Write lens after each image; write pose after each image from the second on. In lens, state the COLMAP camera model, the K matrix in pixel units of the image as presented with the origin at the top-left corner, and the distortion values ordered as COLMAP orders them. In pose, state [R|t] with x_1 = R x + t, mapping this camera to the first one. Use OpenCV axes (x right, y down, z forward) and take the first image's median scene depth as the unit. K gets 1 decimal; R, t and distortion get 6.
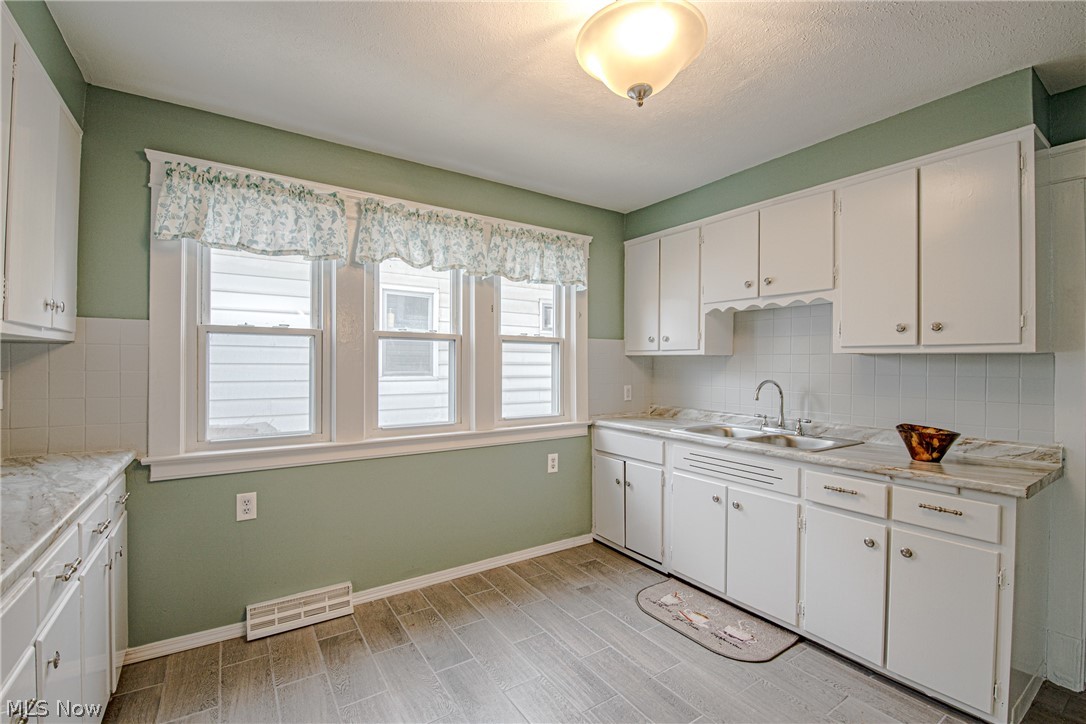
lens RADIAL K [[478.3, 0, 569.7], [0, 478.3, 361.5], [0, 0, 1]] dist [0.010626, -0.015808]
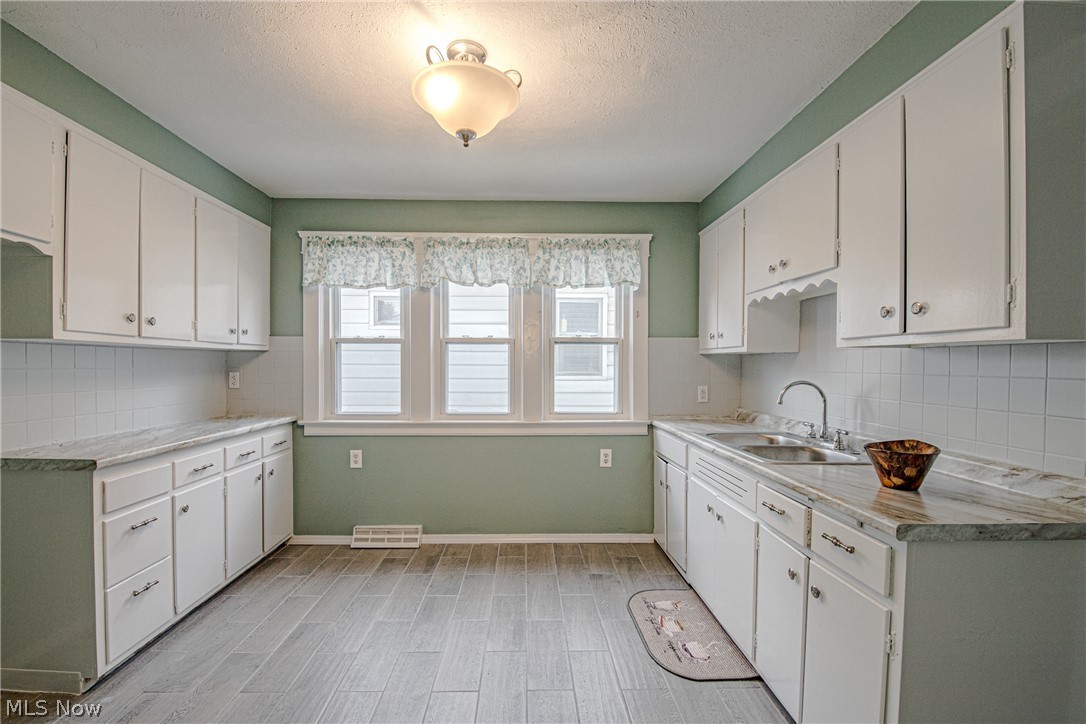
lens RADIAL K [[490.8, 0, 545.3], [0, 490.8, 370.1], [0, 0, 1]] dist [0.000015, -0.000353]
pose [[0.836662, 0.002991, -0.547711, 0.544076], [0.003907, 0.999927, 0.011430, 0.009160], [0.547705, -0.011703, 0.836590, 0.040083]]
